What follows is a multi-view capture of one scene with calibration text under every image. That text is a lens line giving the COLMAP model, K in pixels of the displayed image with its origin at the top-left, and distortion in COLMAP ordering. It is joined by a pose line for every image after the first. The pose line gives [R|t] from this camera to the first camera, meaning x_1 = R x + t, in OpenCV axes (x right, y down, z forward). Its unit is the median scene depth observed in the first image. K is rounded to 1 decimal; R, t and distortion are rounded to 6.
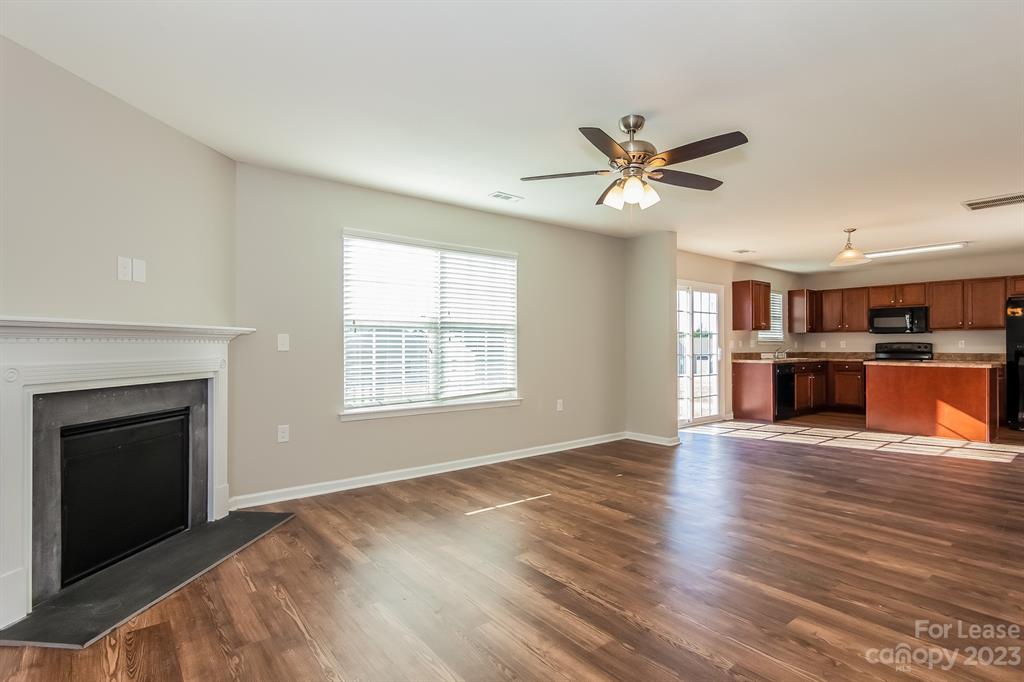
lens RADIAL K [[505.0, 0, 519.0], [0, 505.0, 341.5], [0, 0, 1]] dist [-0.001290, -0.000230]
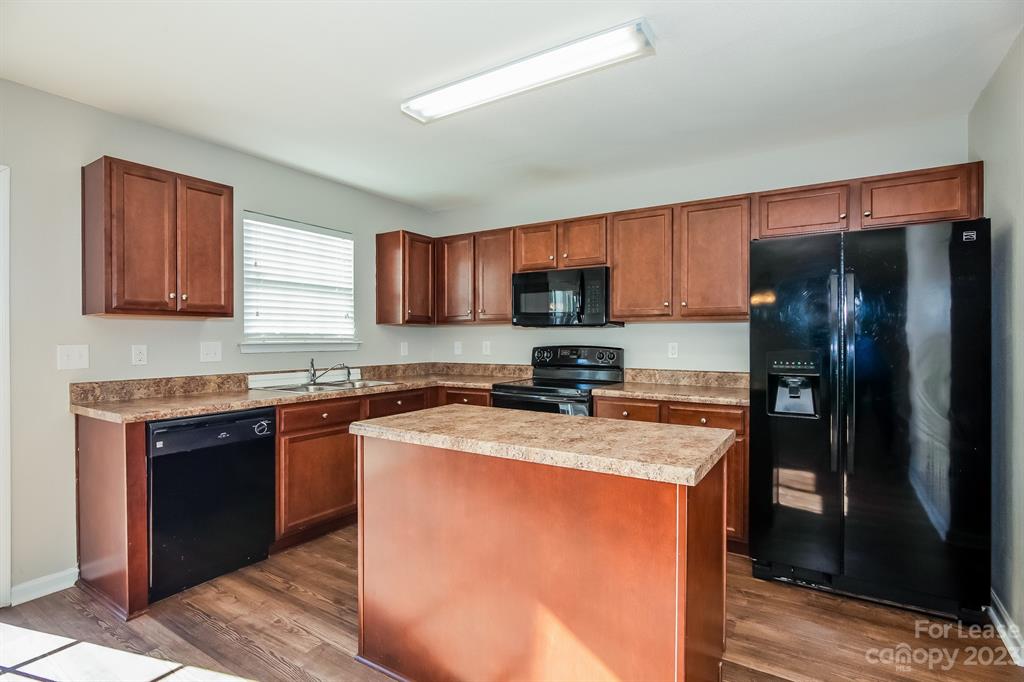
lens RADIAL K [[505.0, 0, 508.5], [0, 505.0, 341.3], [0, 0, 1]] dist [-0.001290, -0.000230]
pose [[0.949080, -0.003485, 0.315015, 0.553768], [-0.000960, 0.999902, 0.013956, -0.009057], [-0.315033, -0.013548, 0.948984, 0.571647]]
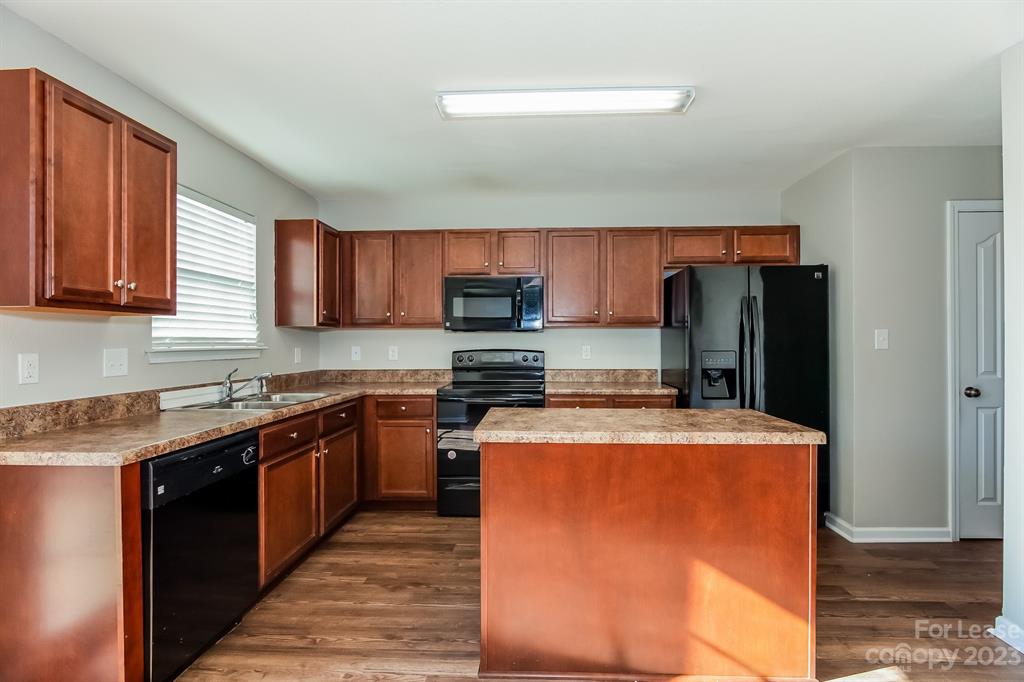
lens RADIAL K [[505.0, 0, 529.5], [0, 505.0, 343.2], [0, 0, 1]] dist [-0.001290, -0.000230]
pose [[0.657557, -0.005316, 0.753386, 0.405865], [-0.001482, 0.999964, 0.008350, -0.008627], [-0.753403, -0.006608, 0.657526, 0.651408]]
